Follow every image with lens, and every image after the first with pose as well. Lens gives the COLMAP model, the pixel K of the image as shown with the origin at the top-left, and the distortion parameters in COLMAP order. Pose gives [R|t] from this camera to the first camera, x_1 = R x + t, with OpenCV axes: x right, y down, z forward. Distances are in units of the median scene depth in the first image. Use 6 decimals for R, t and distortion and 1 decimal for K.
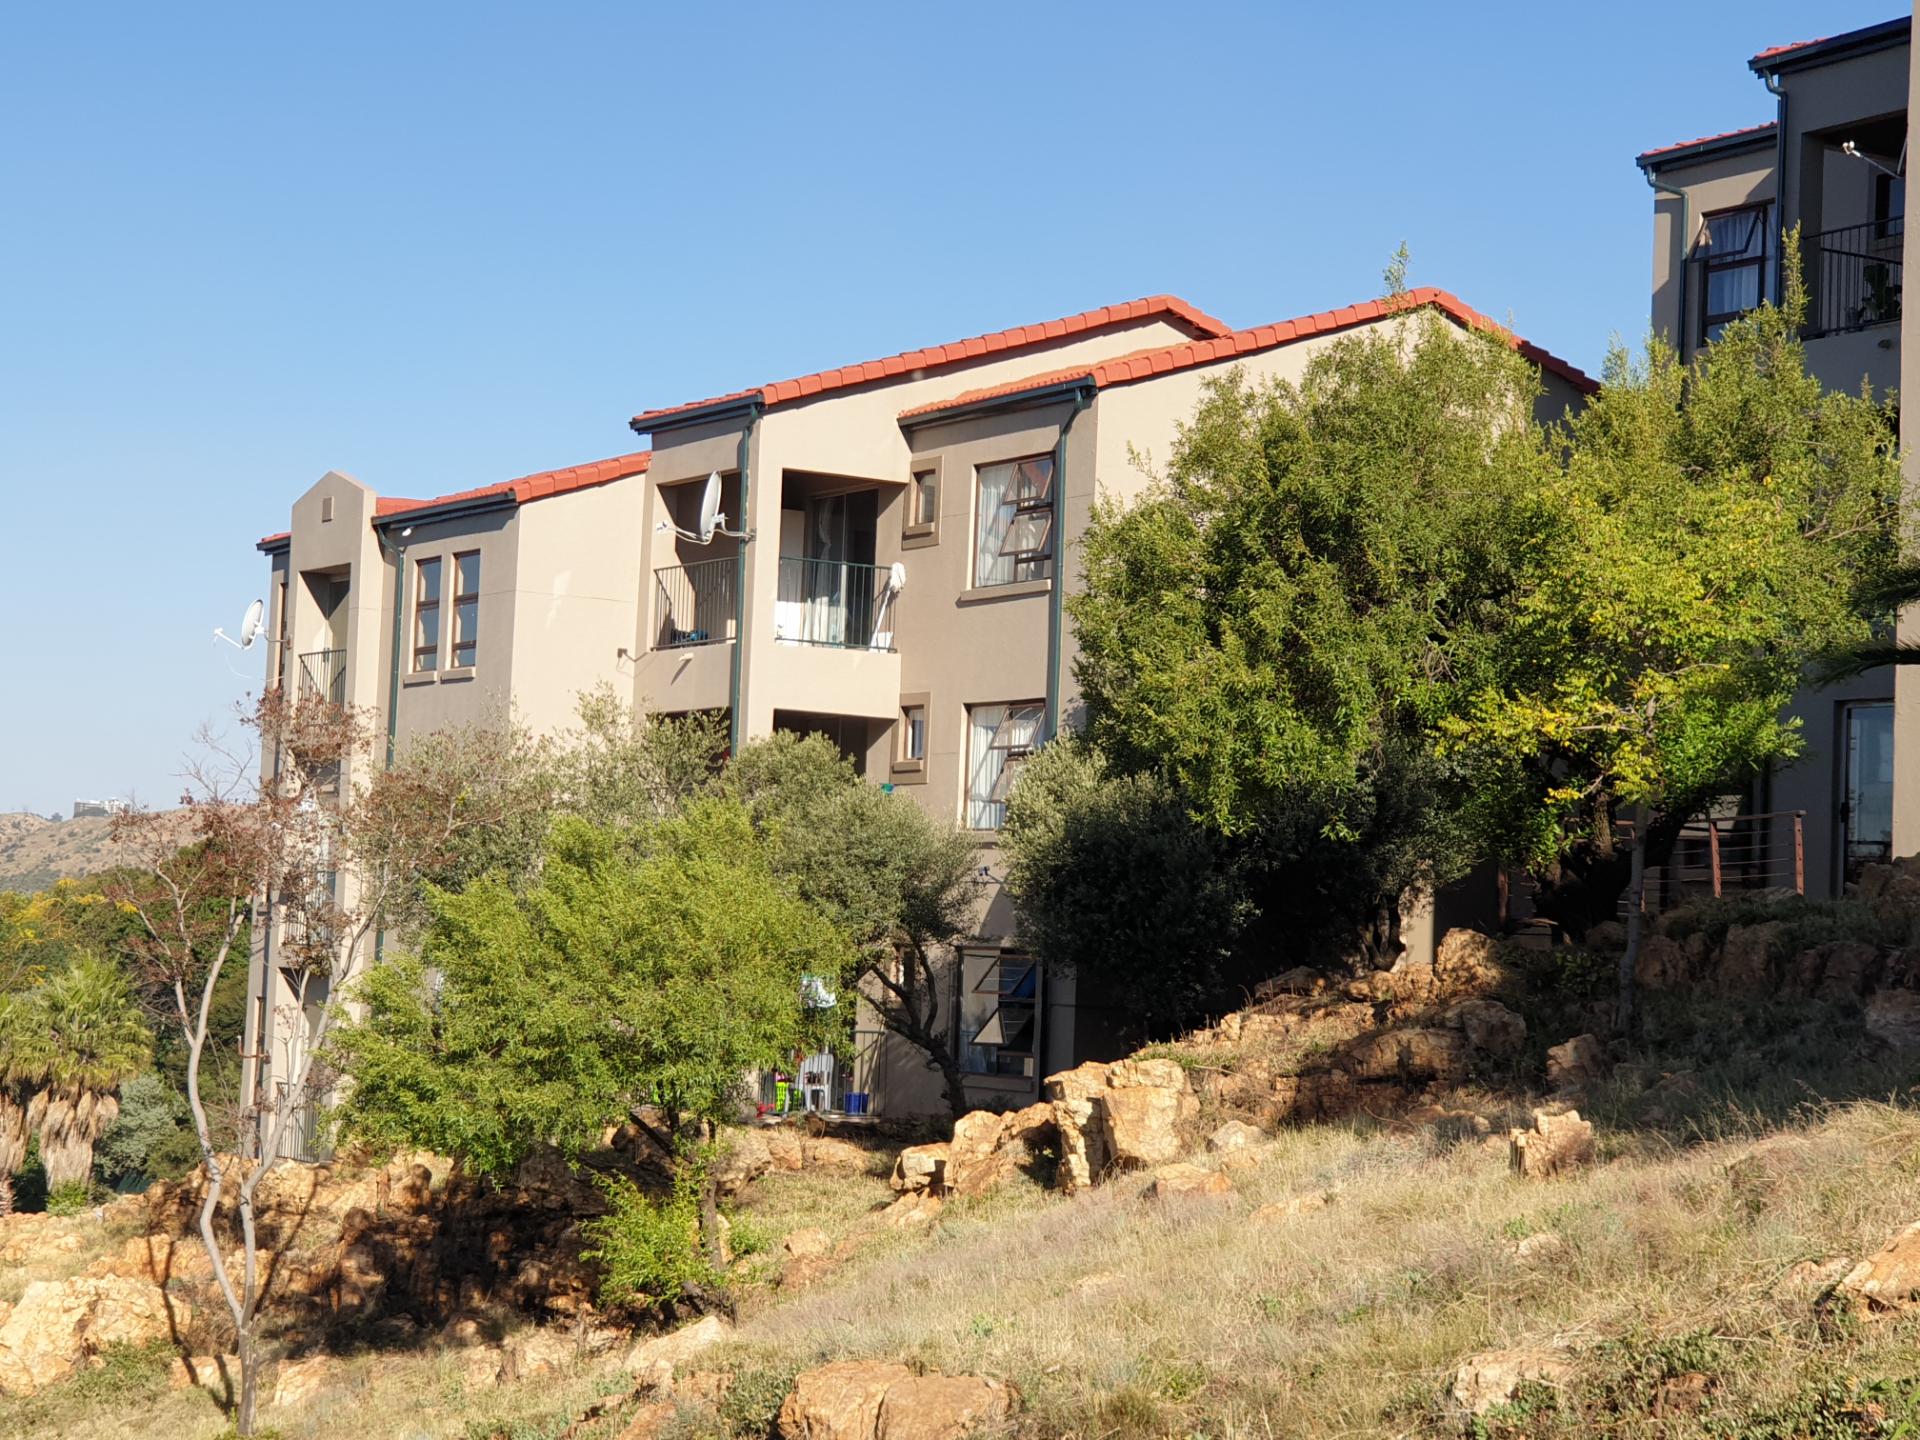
lens RADIAL K [[3466.5, 0, 960.0], [0, 3466.5, 720.0], [0, 0, 1]] dist [0.050819, -0.088614]
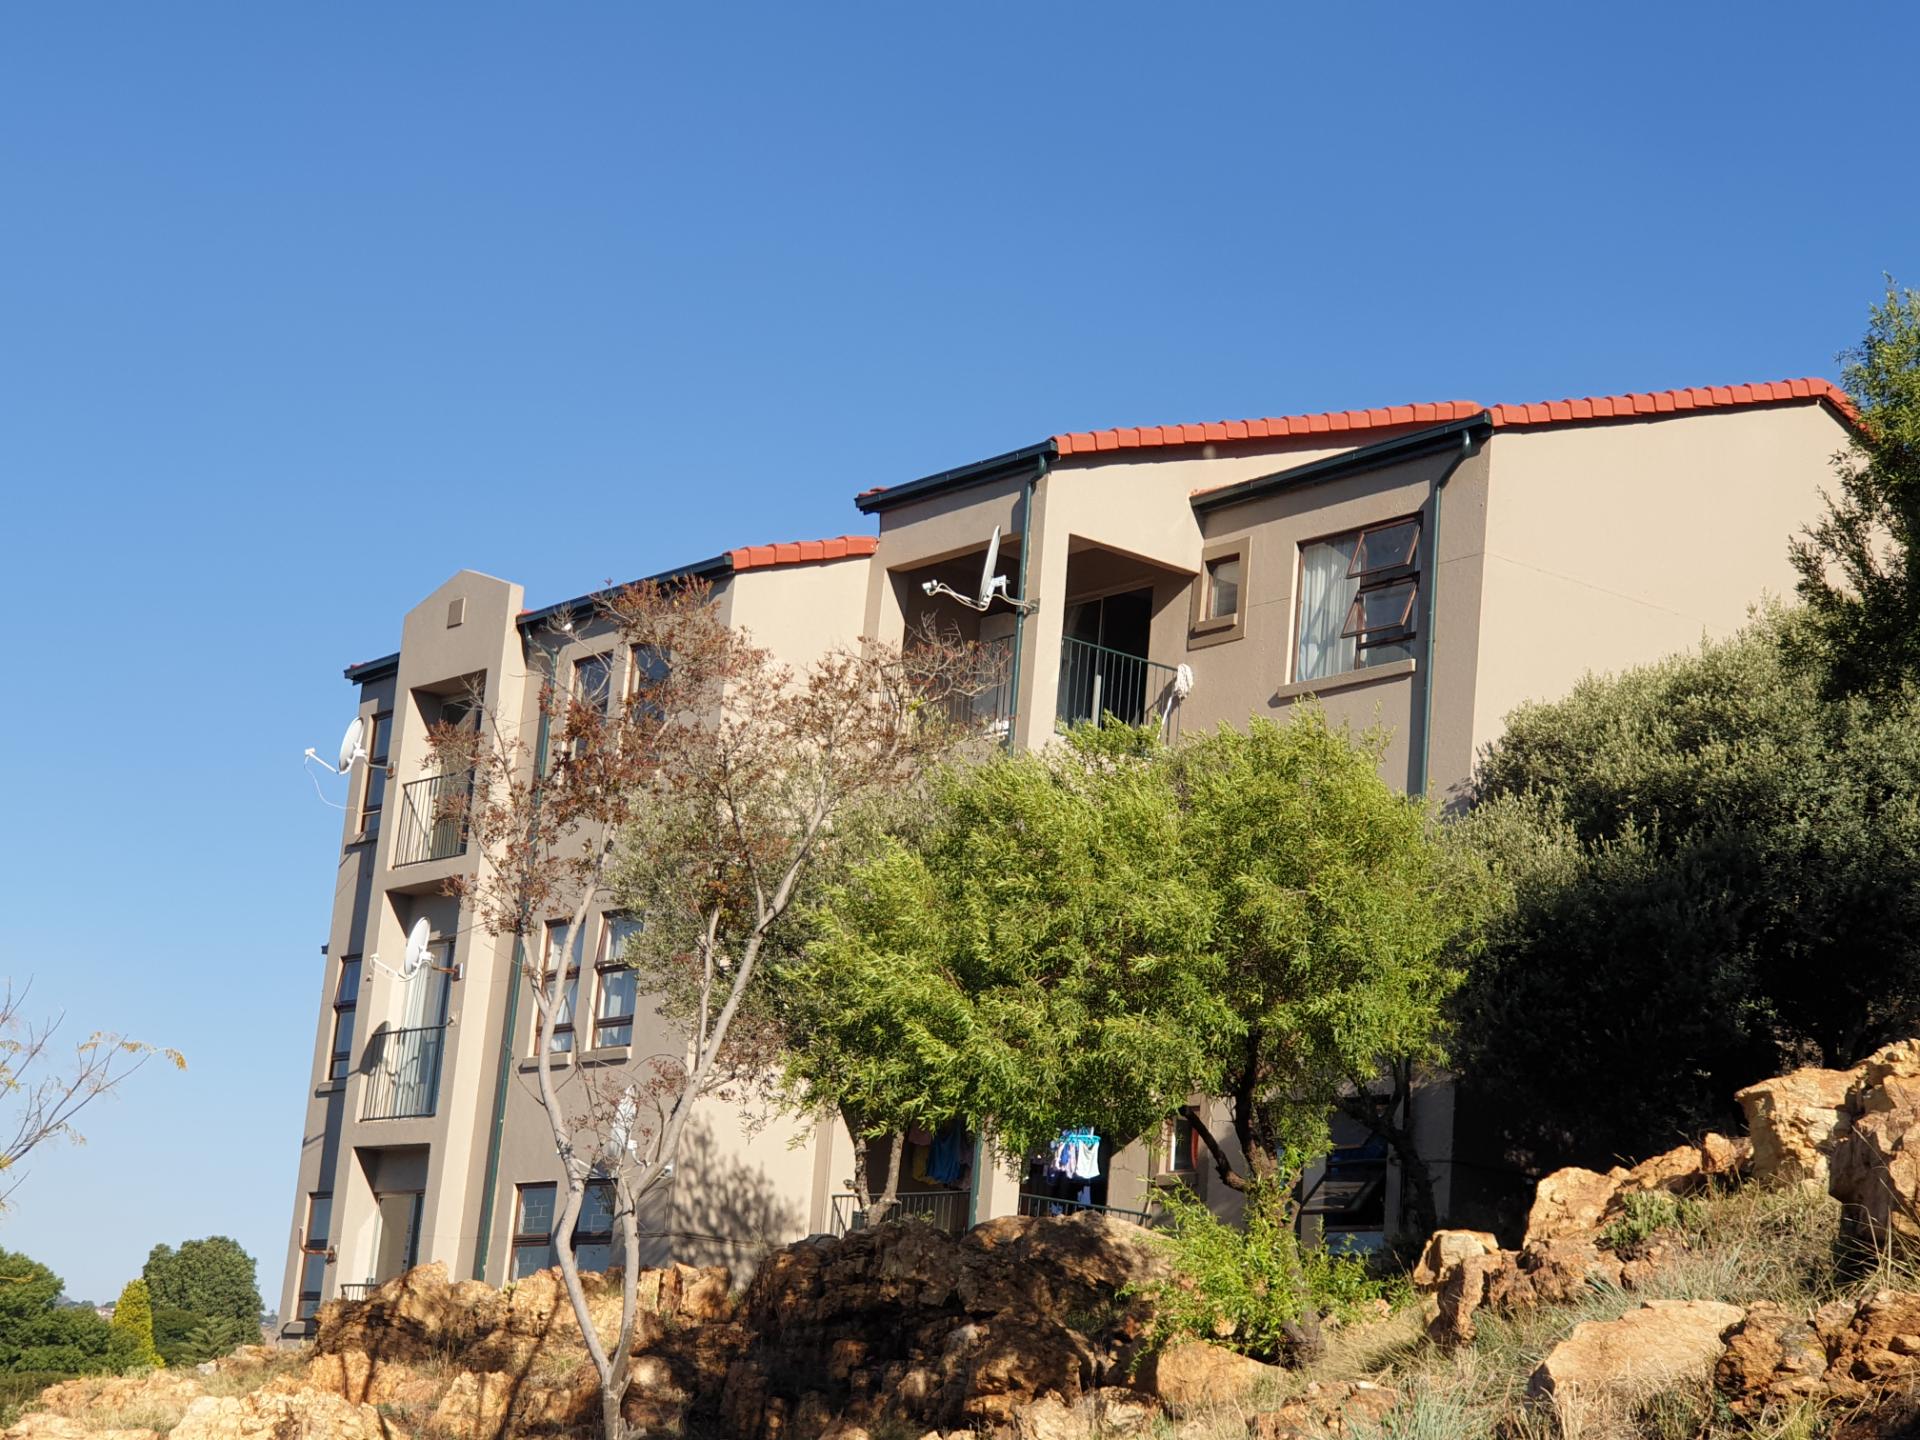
lens RADIAL K [[3466.5, 0, 960.0], [0, 3466.5, 720.0], [0, 0, 1]] dist [0.050819, -0.088614]
pose [[0.996720, 0.061329, 0.052798, -0.123706], [-0.054012, 0.989999, -0.130324, 0.087026], [-0.060262, 0.127045, 0.990065, 0.174904]]
